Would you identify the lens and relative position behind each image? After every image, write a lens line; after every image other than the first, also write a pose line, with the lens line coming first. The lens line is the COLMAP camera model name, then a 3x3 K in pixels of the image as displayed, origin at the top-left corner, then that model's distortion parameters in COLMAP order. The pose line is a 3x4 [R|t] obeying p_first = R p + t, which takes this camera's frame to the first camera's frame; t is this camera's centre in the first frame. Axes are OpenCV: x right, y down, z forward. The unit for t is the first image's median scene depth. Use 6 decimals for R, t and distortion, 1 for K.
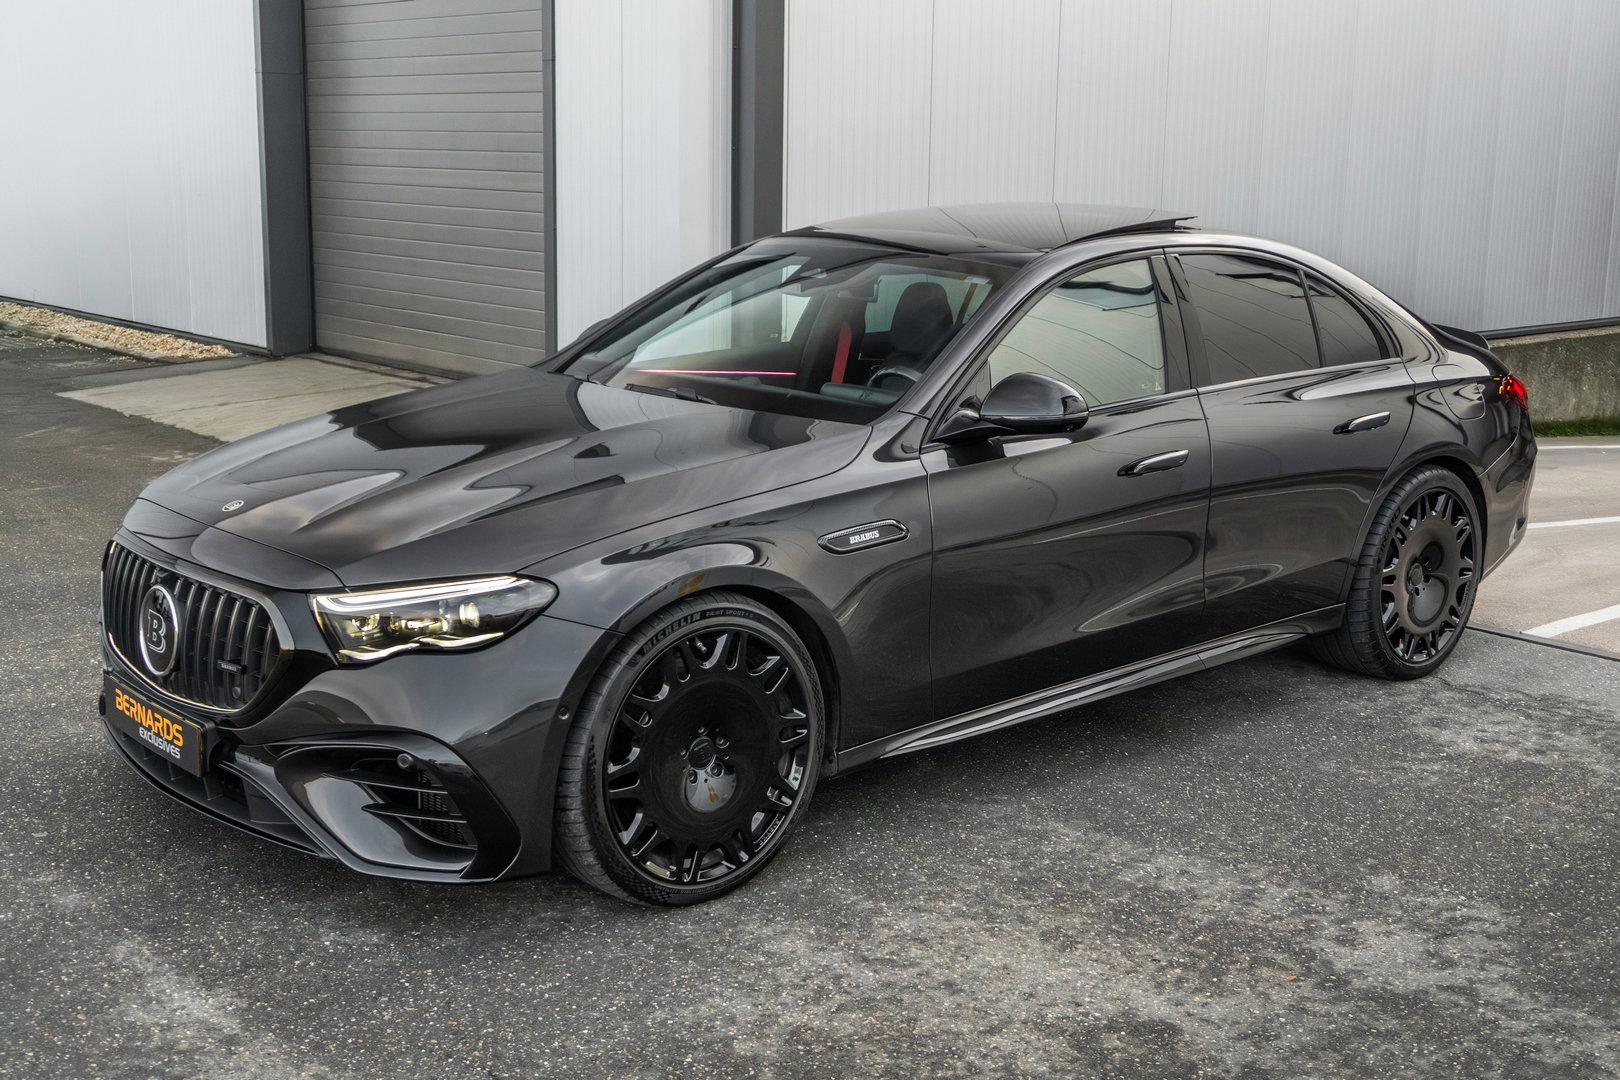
lens RADIAL K [[1884.0, 0, 810.0], [0, 1884.0, 540.0], [0, 0, 1]] dist [0.015519, -0.063063]
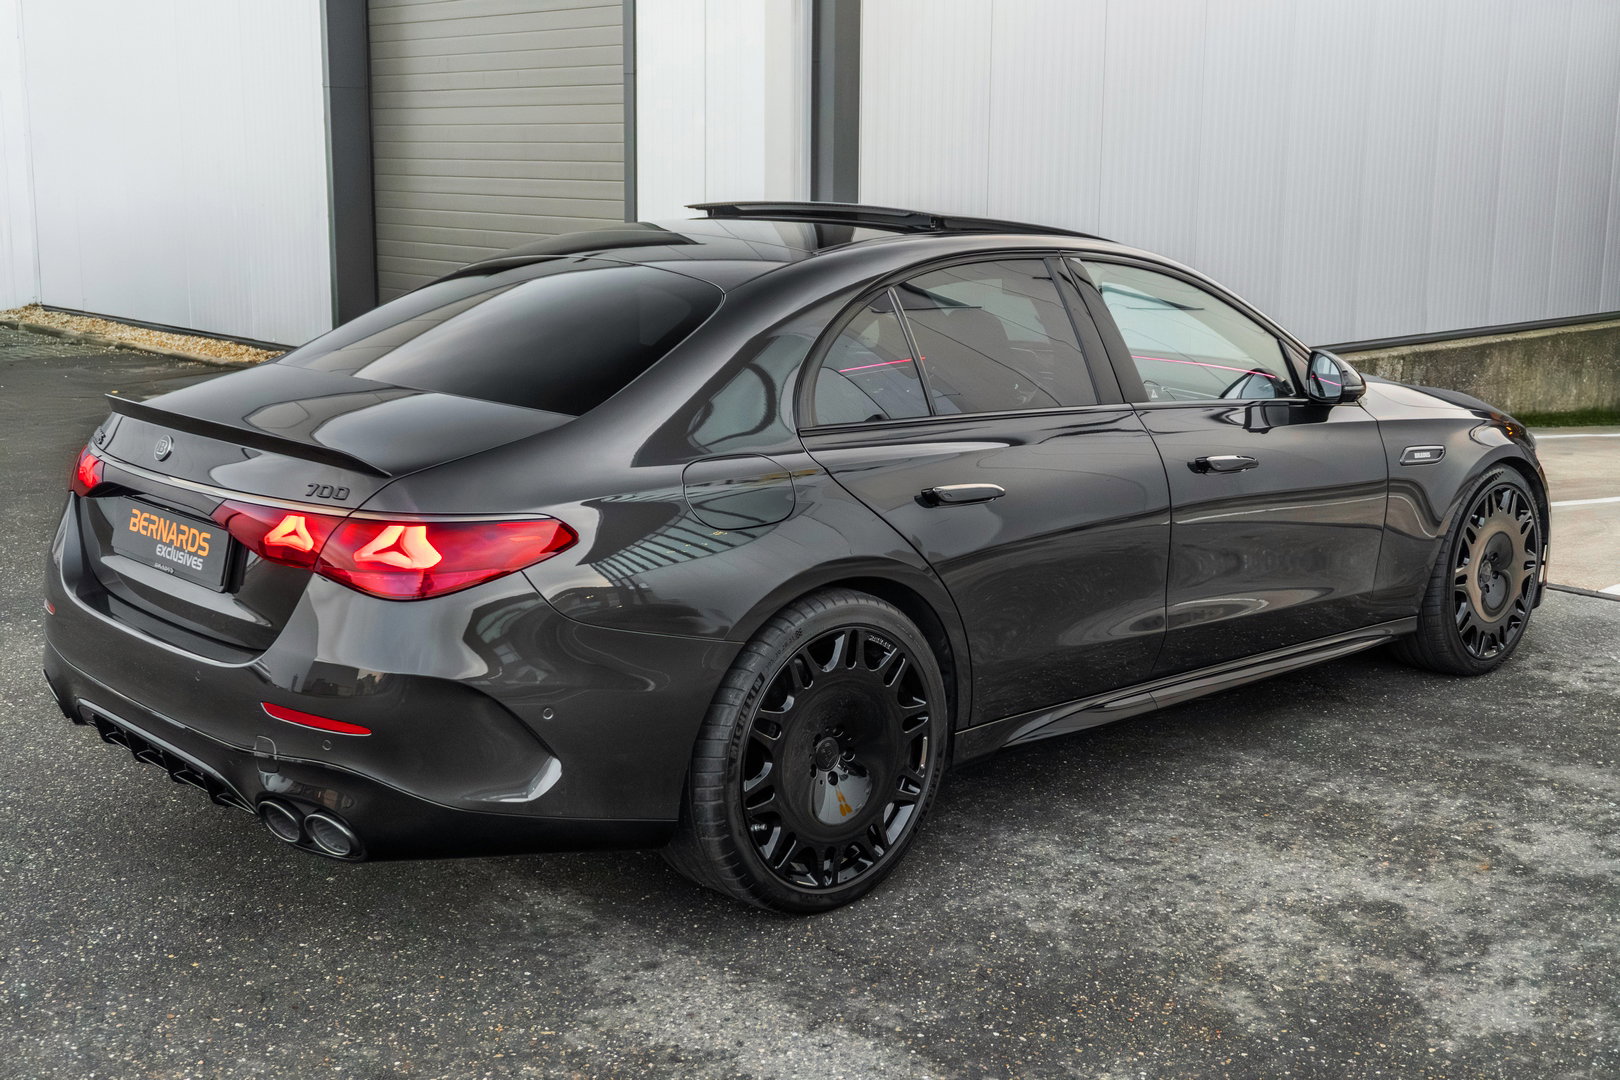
lens RADIAL K [[1883.9, 0, 810.0], [0, 1883.9, 540.0], [0, 0, 1]] dist [-0.008712, -0.002308]
pose [[0.999683, -0.011889, 0.022210, -0.169560], [0.011993, 0.999918, -0.004595, 0.030855], [-0.022153, 0.004860, 0.999743, -0.131857]]
